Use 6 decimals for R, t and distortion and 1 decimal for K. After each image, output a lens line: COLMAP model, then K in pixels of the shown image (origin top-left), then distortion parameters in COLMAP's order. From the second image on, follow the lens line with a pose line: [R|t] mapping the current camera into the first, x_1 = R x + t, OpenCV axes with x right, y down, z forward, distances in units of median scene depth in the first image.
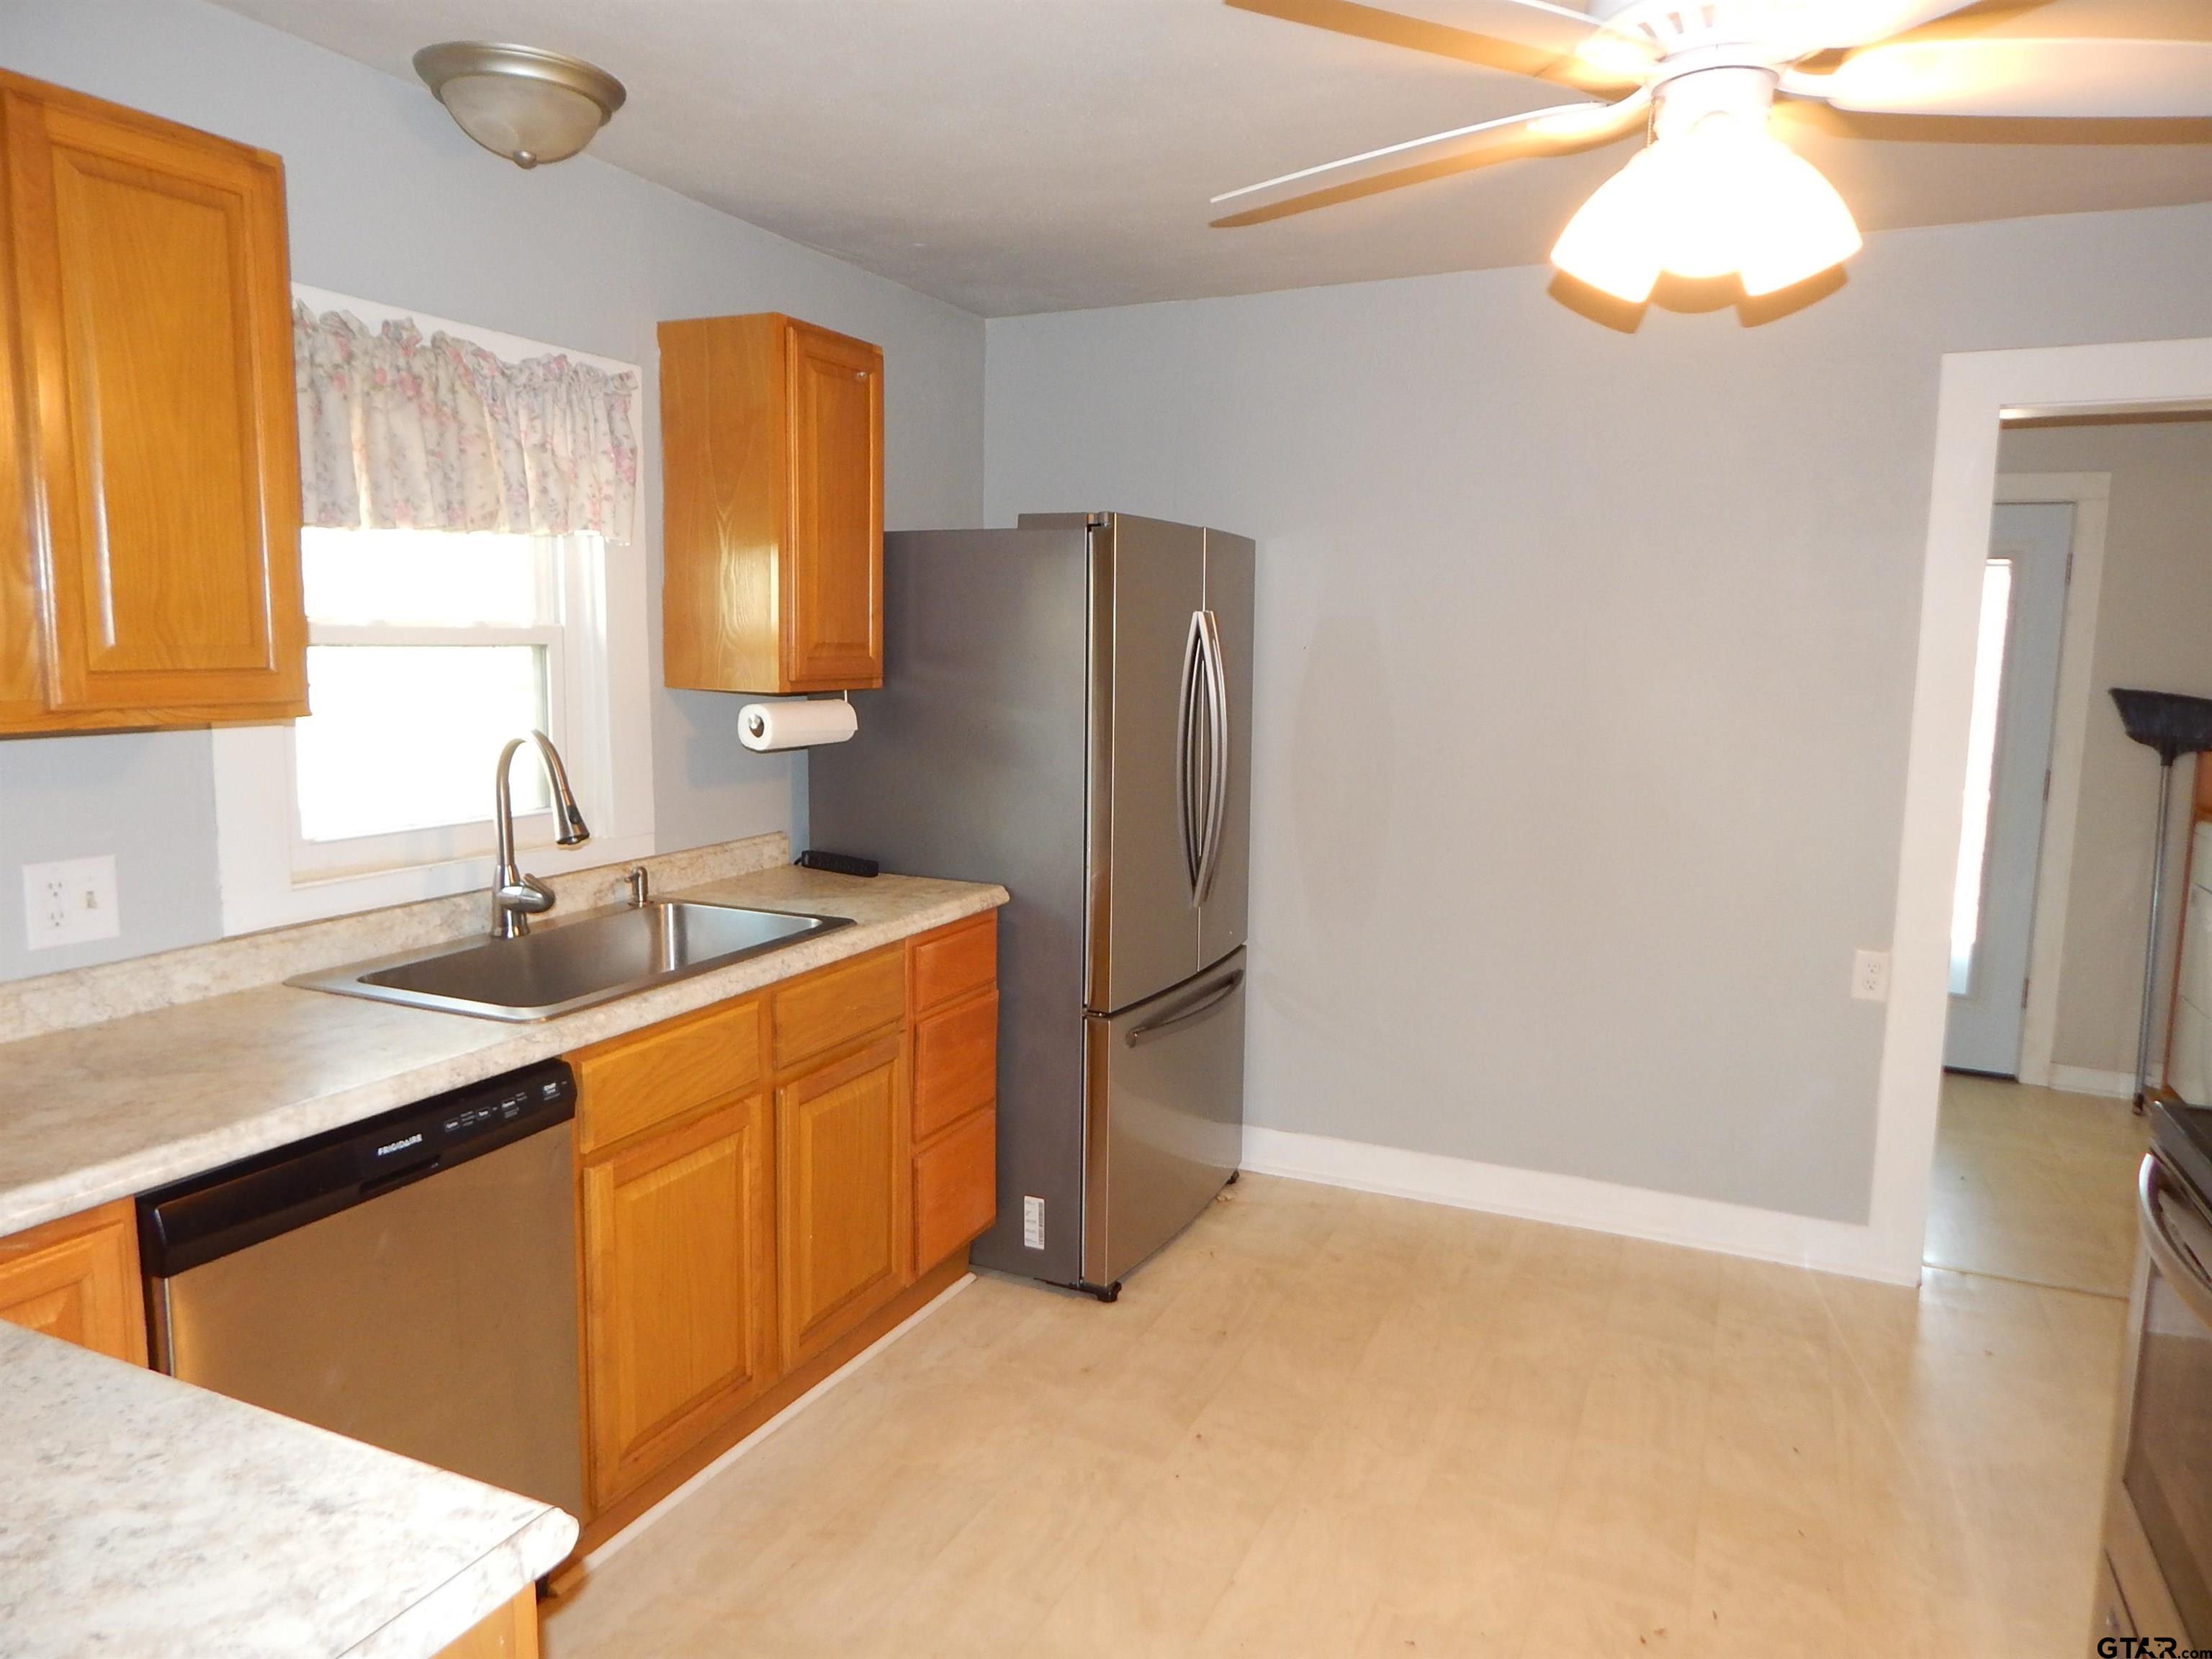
lens RADIAL K [[1463.3, 0, 1106.5], [0, 1463.3, 830.1], [0, 0, 1]] dist [0.008996, -0.003694]
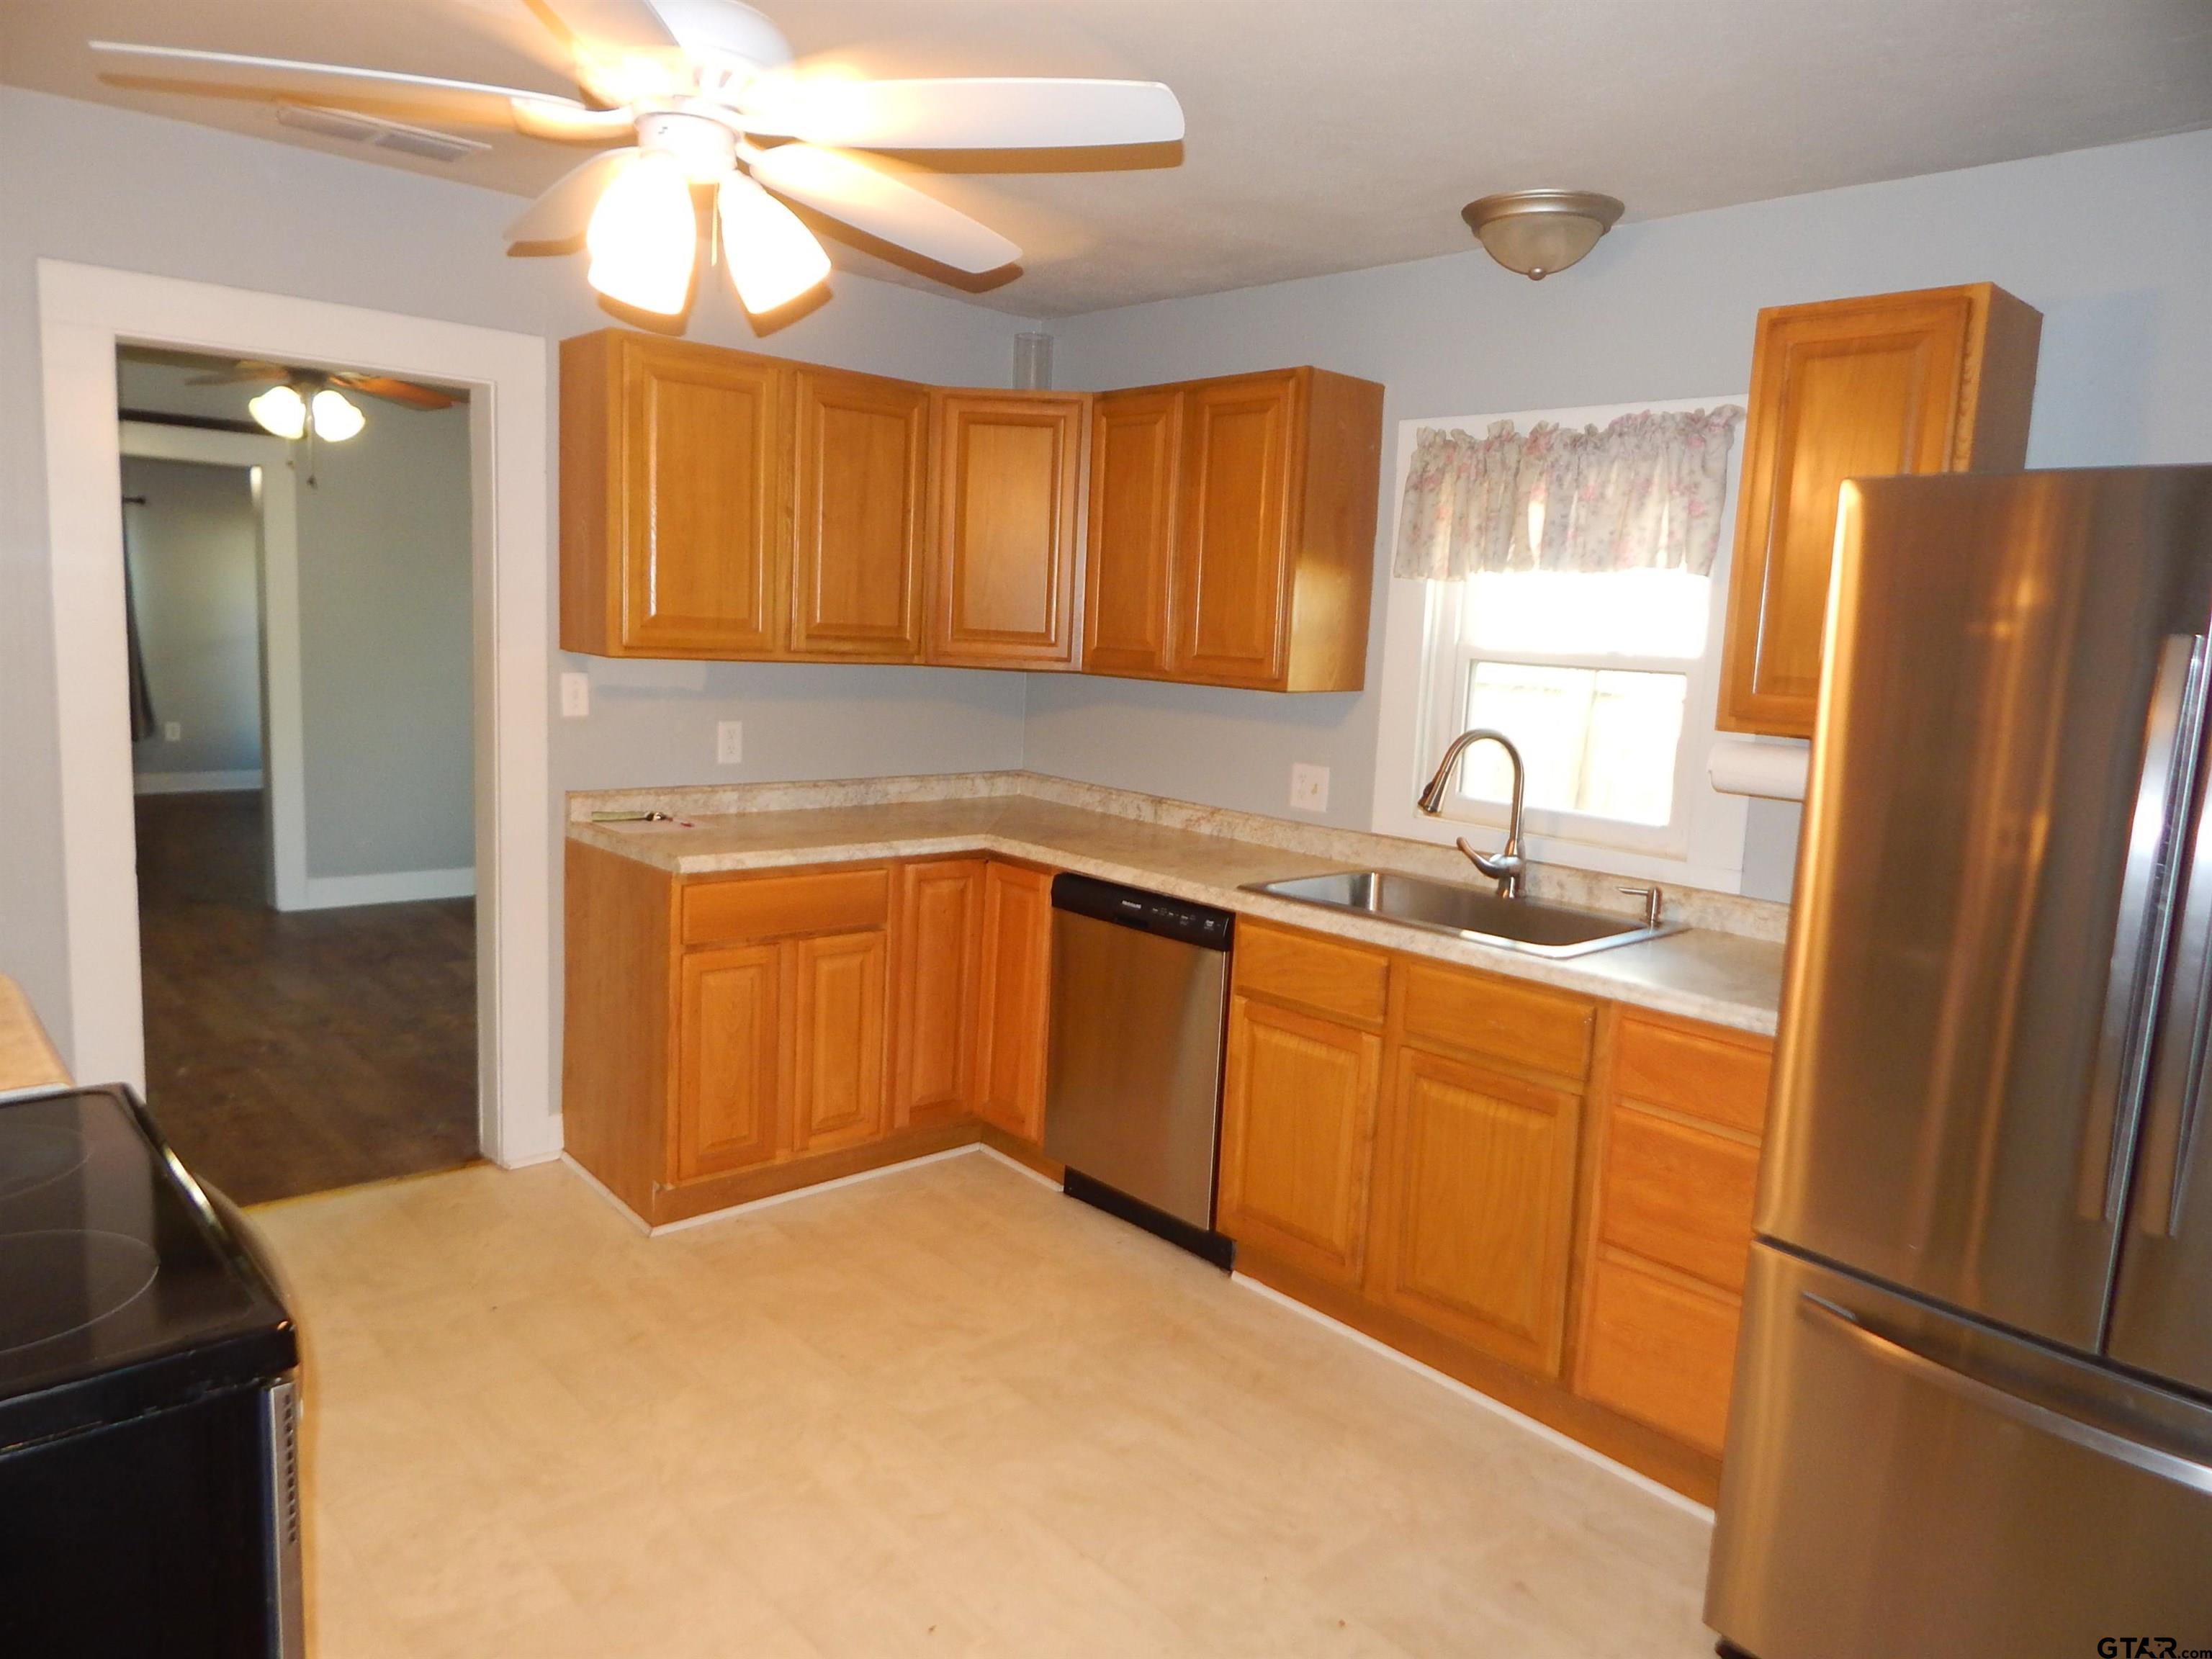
lens RADIAL K [[1505.0, 0, 1109.8], [0, 1505.0, 815.7], [0, 0, 1]] dist [-0.001564, 0.000055]
pose [[-0.407692, 0.082492, -0.909386, 0.761284], [-0.170593, 0.971495, 0.164606, -0.125499], [0.897042, 0.222244, -0.381998, 1.002307]]
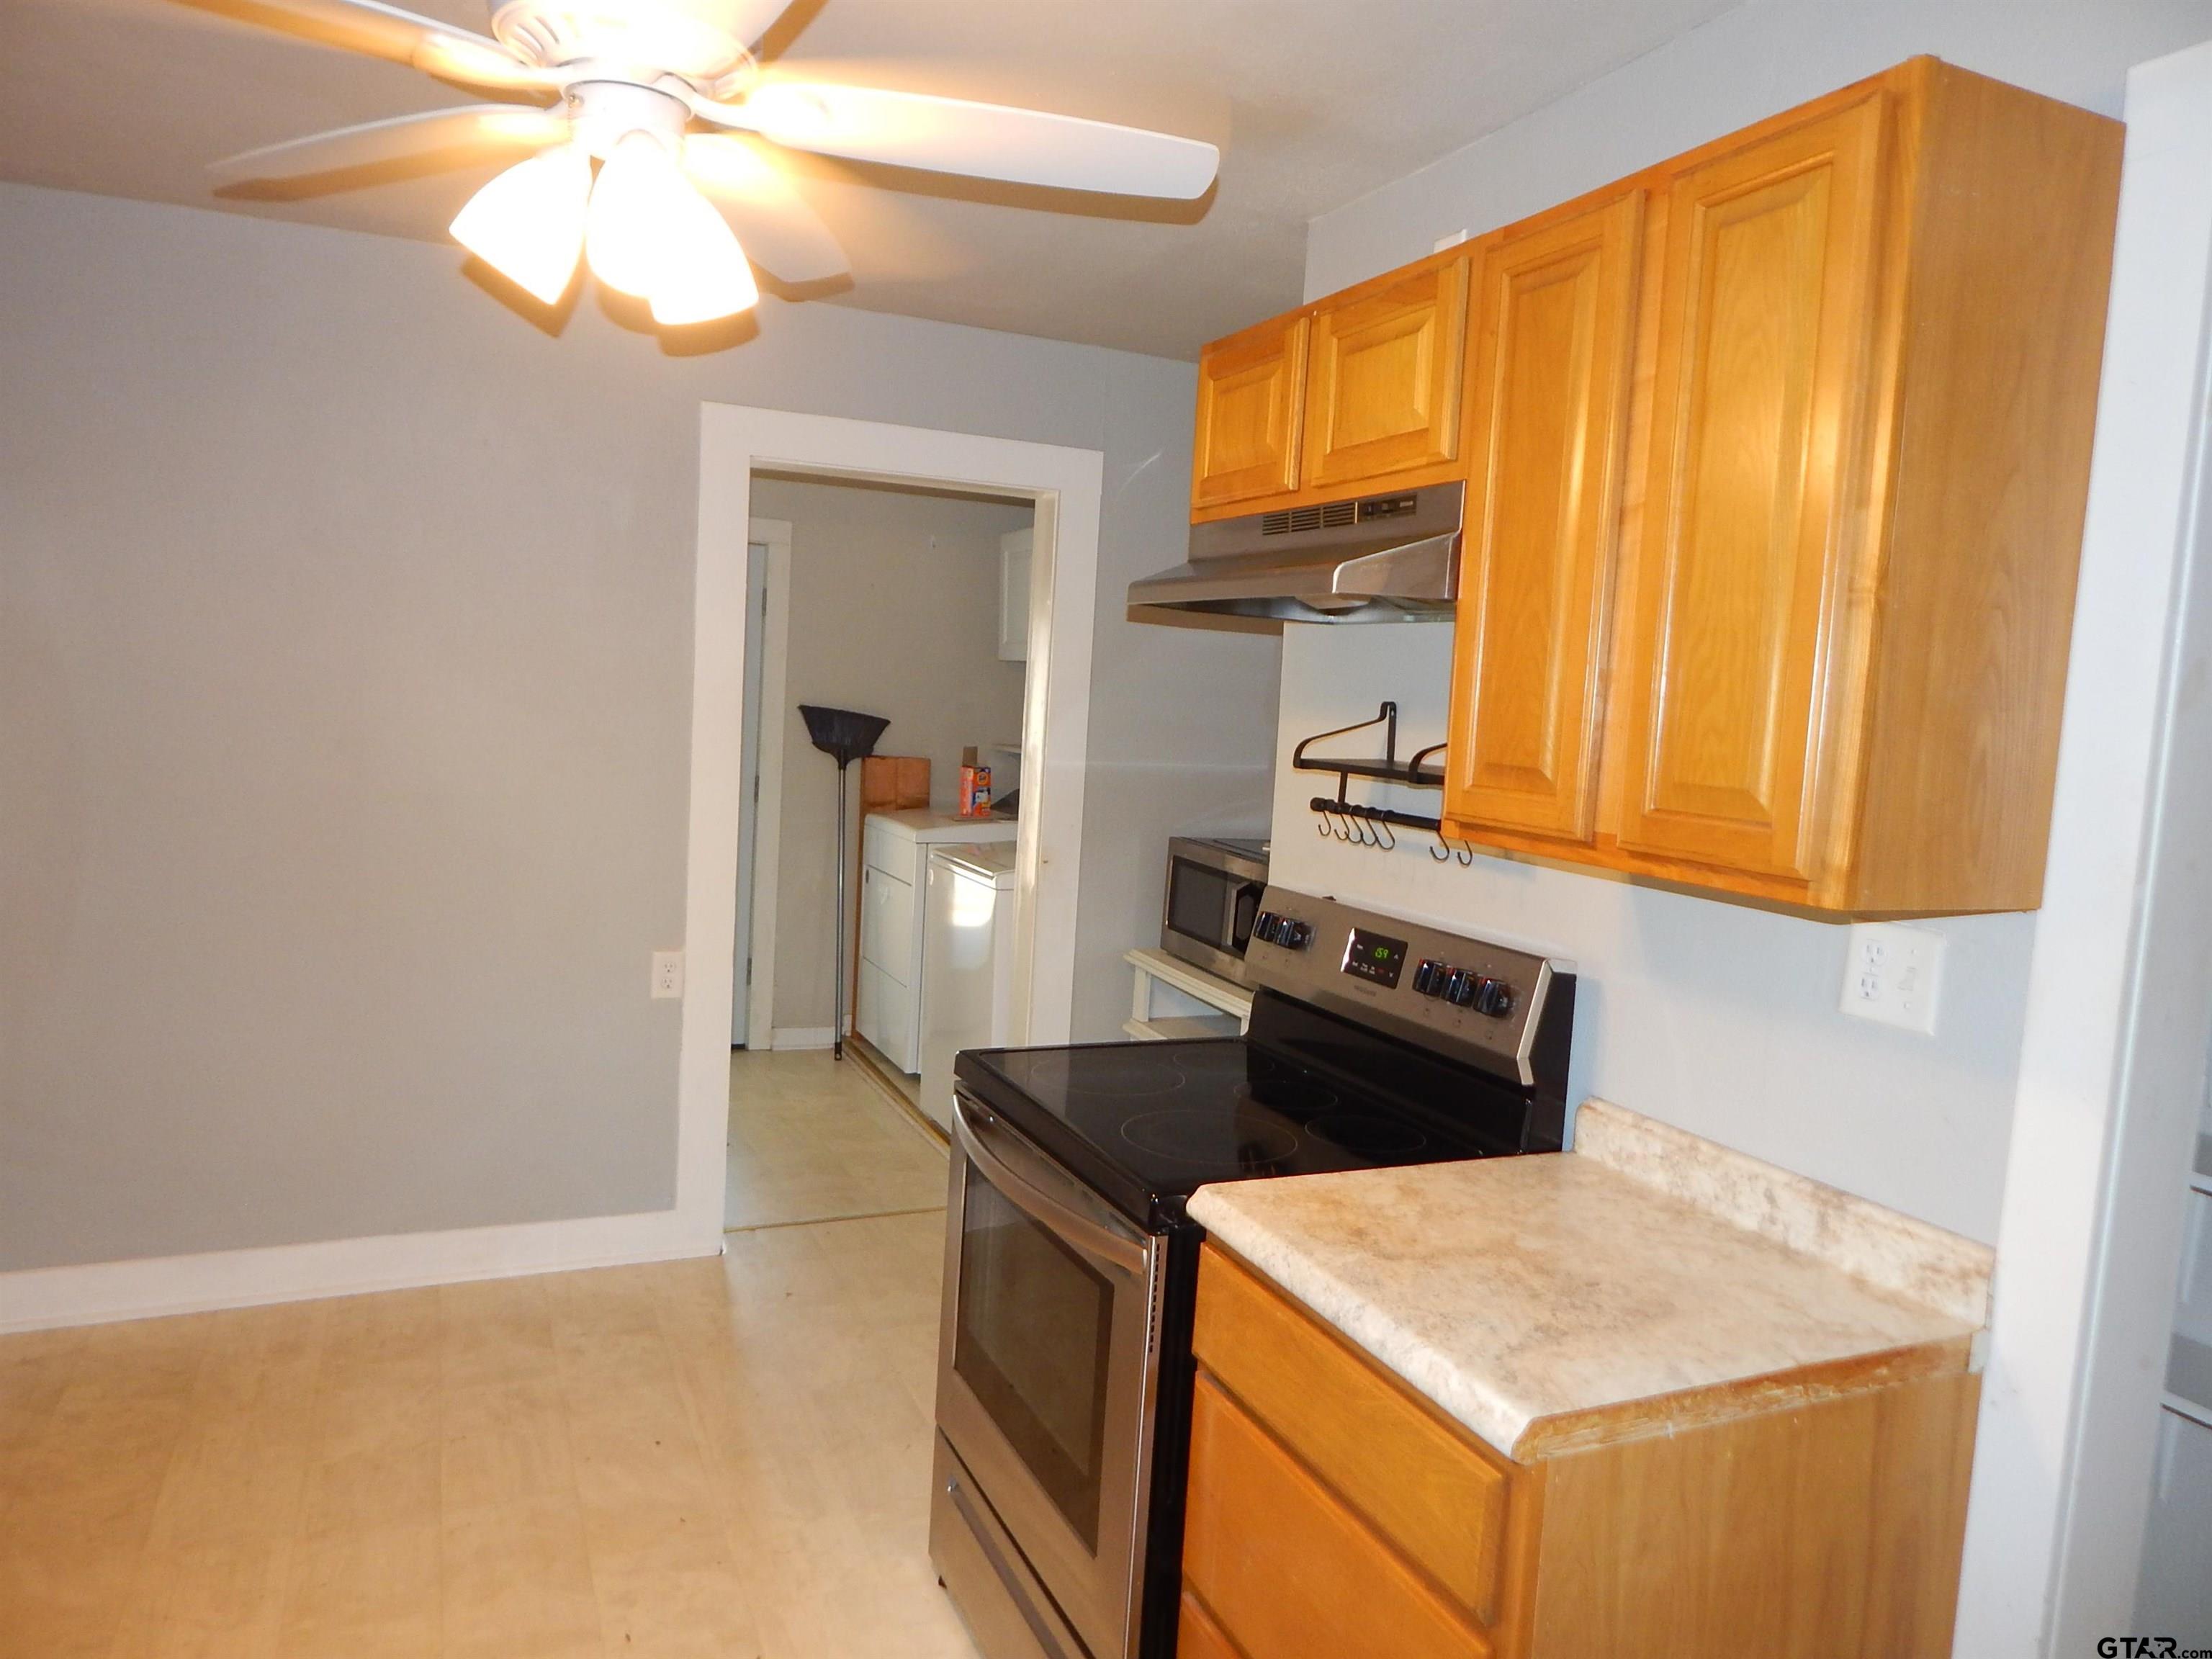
lens RADIAL K [[1463.3, 0, 1106.5], [0, 1463.3, 830.1], [0, 0, 1]] dist [0.008996, -0.003694]
pose [[0.658213, -0.055156, 0.750808, -0.061754], [0.058485, 0.998045, 0.022046, -0.010832], [-0.750556, 0.029401, 0.660152, 0.055656]]
